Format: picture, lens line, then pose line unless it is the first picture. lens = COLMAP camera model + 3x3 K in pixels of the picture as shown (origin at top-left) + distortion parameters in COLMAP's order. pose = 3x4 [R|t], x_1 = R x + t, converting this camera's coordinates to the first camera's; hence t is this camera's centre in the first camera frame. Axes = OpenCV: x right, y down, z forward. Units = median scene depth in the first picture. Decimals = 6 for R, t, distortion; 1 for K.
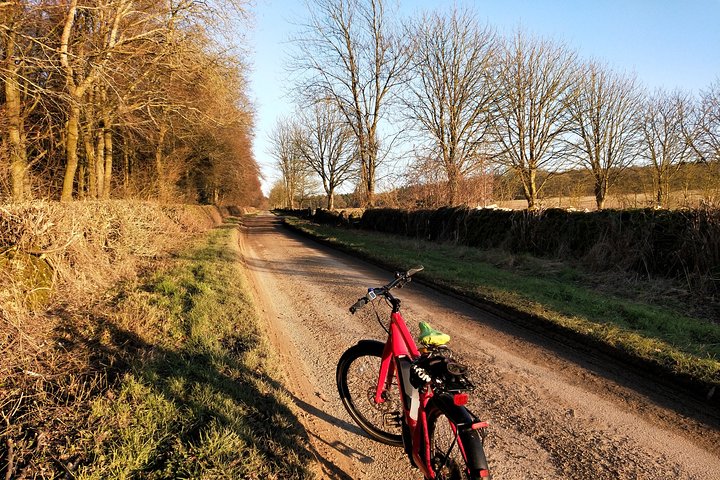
lens RADIAL K [[582.9, 0, 361.3], [0, 582.9, 269.8], [0, 0, 1]] dist [0.140073, -0.187777]
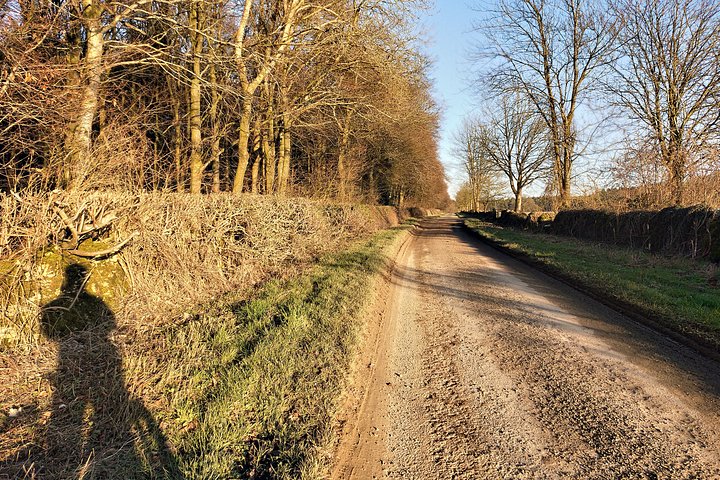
lens RADIAL K [[568.5, 0, 358.5], [0, 568.5, 209.0], [0, 0, 1]] dist [0.068567, -0.156211]
pose [[0.945386, 0.012064, -0.325728, 0.002815], [-0.047656, 0.993692, -0.101514, -0.008554], [0.322449, 0.111493, 0.939998, 0.127417]]
